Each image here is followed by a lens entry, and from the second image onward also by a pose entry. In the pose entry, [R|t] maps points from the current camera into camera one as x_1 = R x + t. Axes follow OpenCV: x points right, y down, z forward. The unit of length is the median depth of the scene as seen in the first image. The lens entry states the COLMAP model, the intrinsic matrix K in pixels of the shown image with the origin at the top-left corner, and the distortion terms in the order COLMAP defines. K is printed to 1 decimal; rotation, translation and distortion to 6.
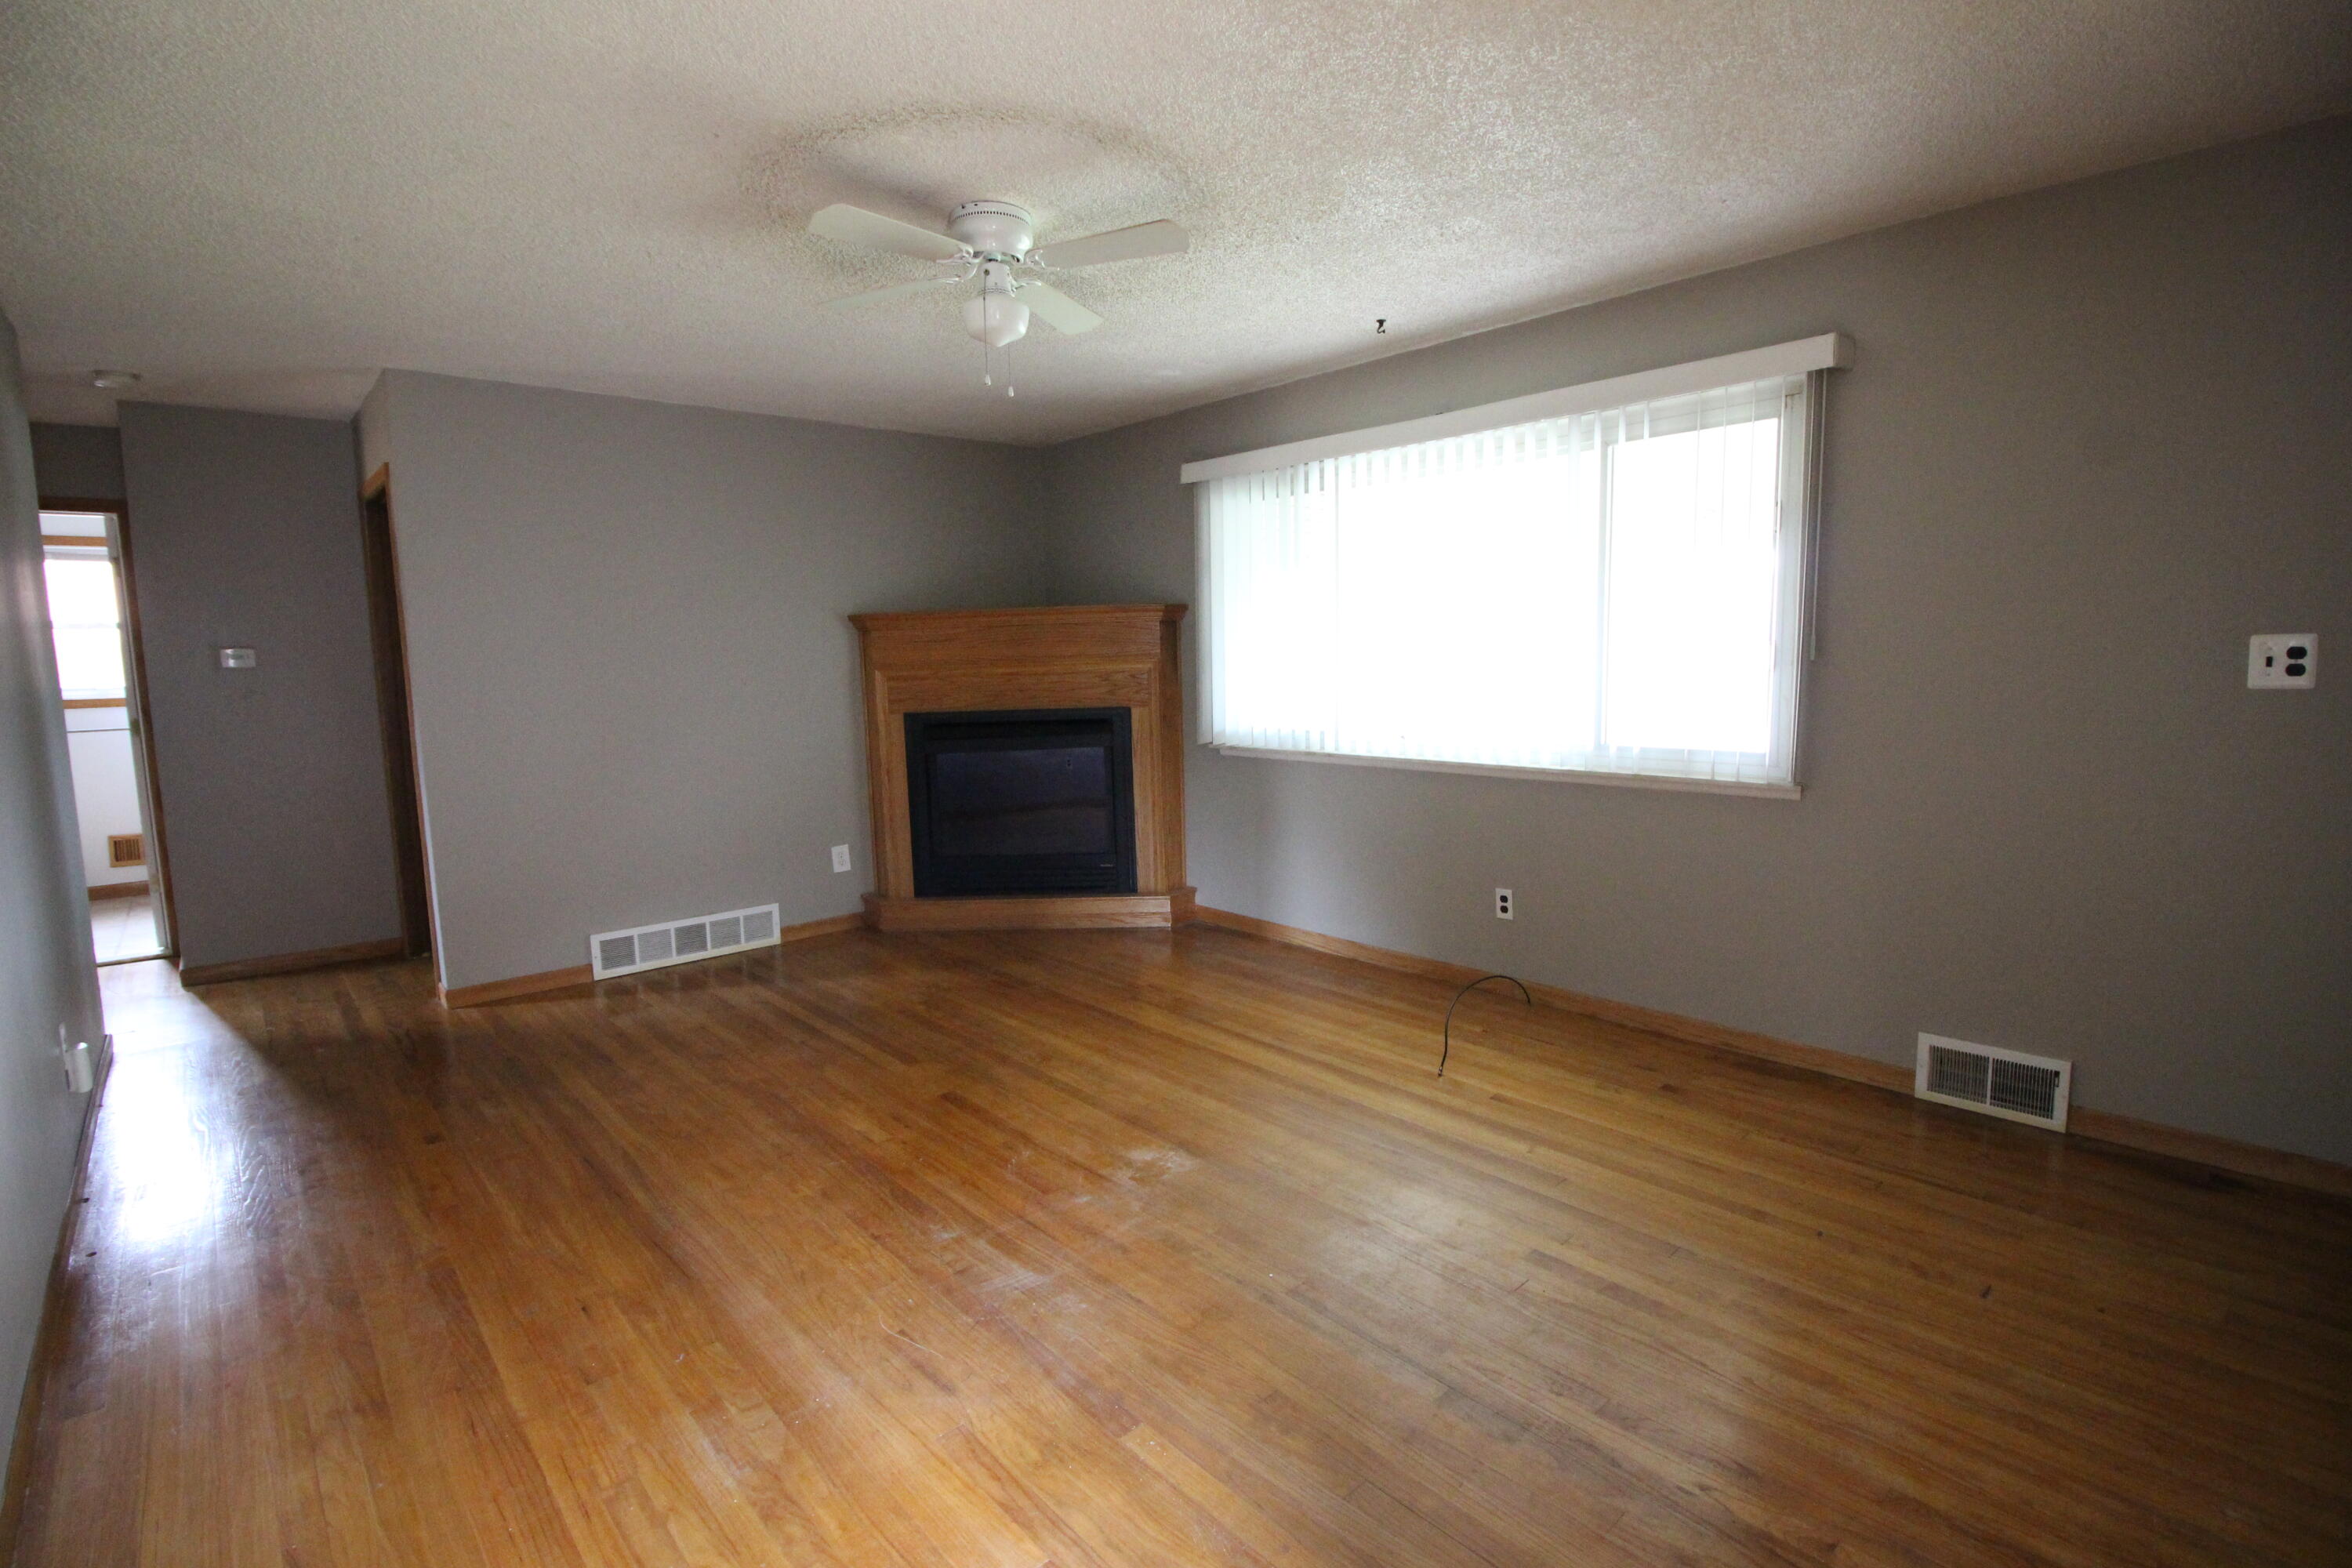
lens RADIAL K [[1094.1, 0, 1176.0], [0, 1094.1, 784.0], [0, 0, 1]] dist [-0.000497, -0.013758]
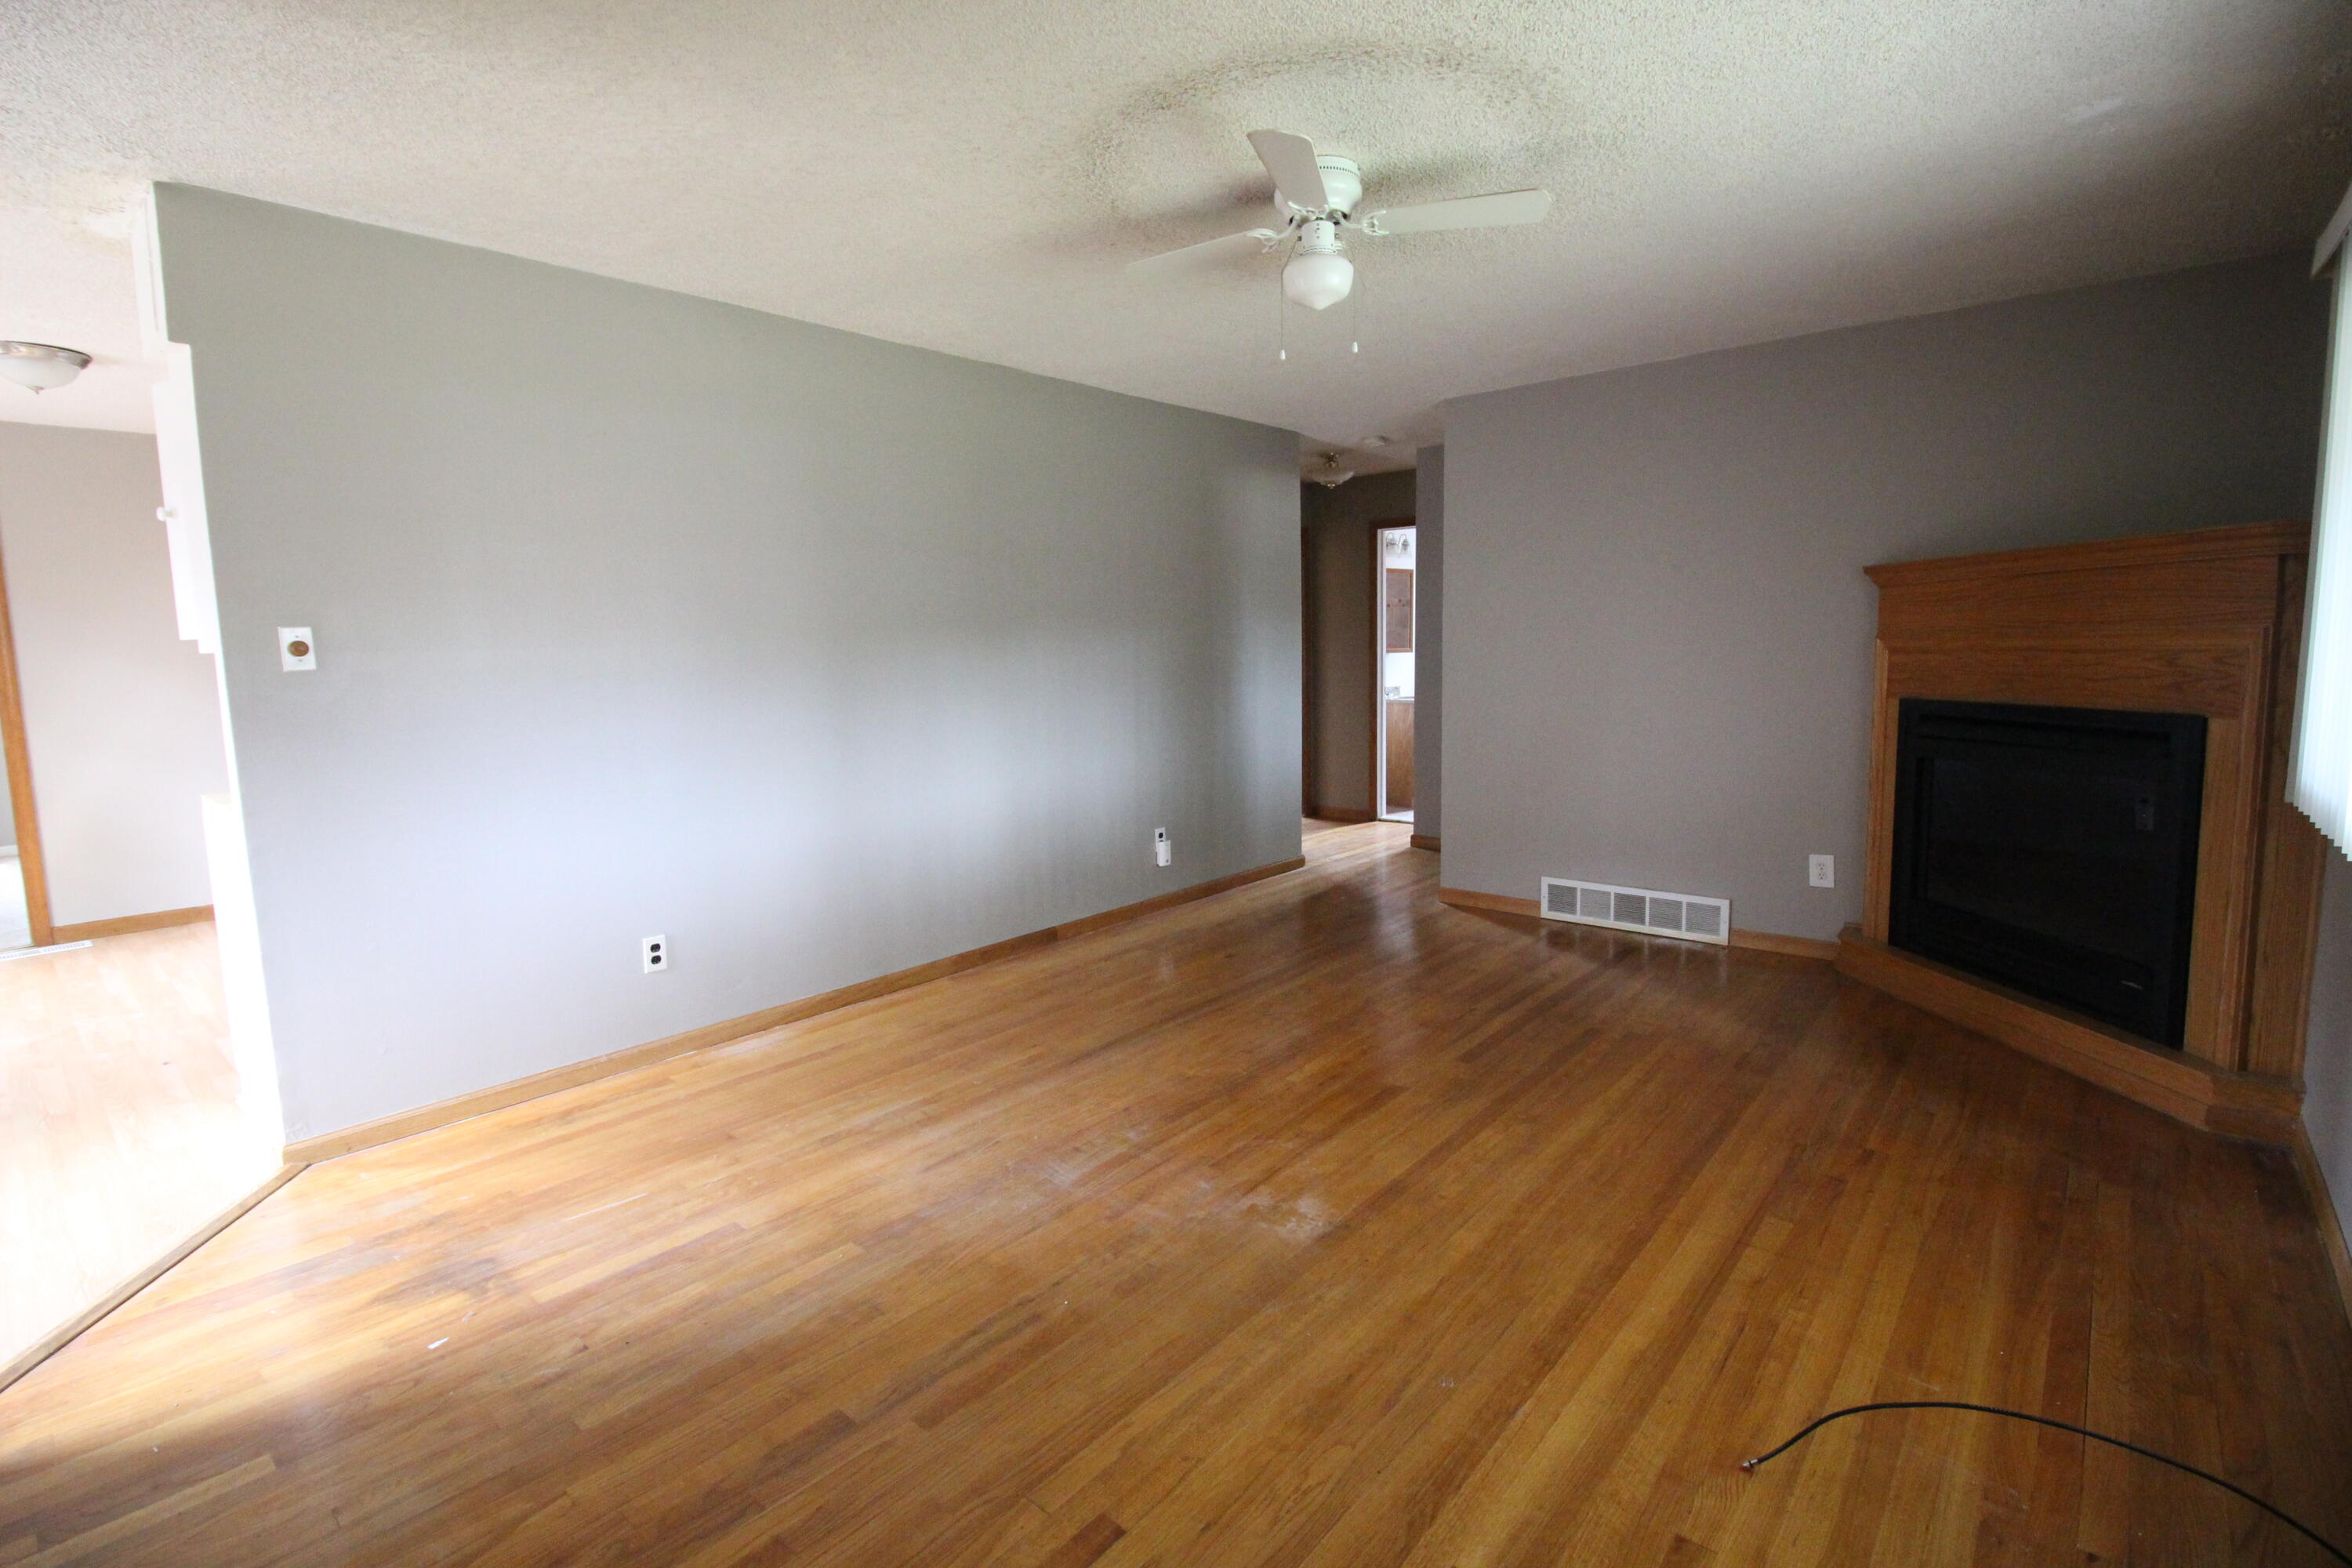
lens RADIAL K [[1094.1, 0, 1176.0], [0, 1094.1, 784.0], [0, 0, 1]] dist [-0.000497, -0.013758]
pose [[0.106422, 0.146042, -0.983538, 0.659310], [-0.096502, 0.986002, 0.135966, -0.090807], [0.989627, 0.080443, 0.119026, 0.645247]]
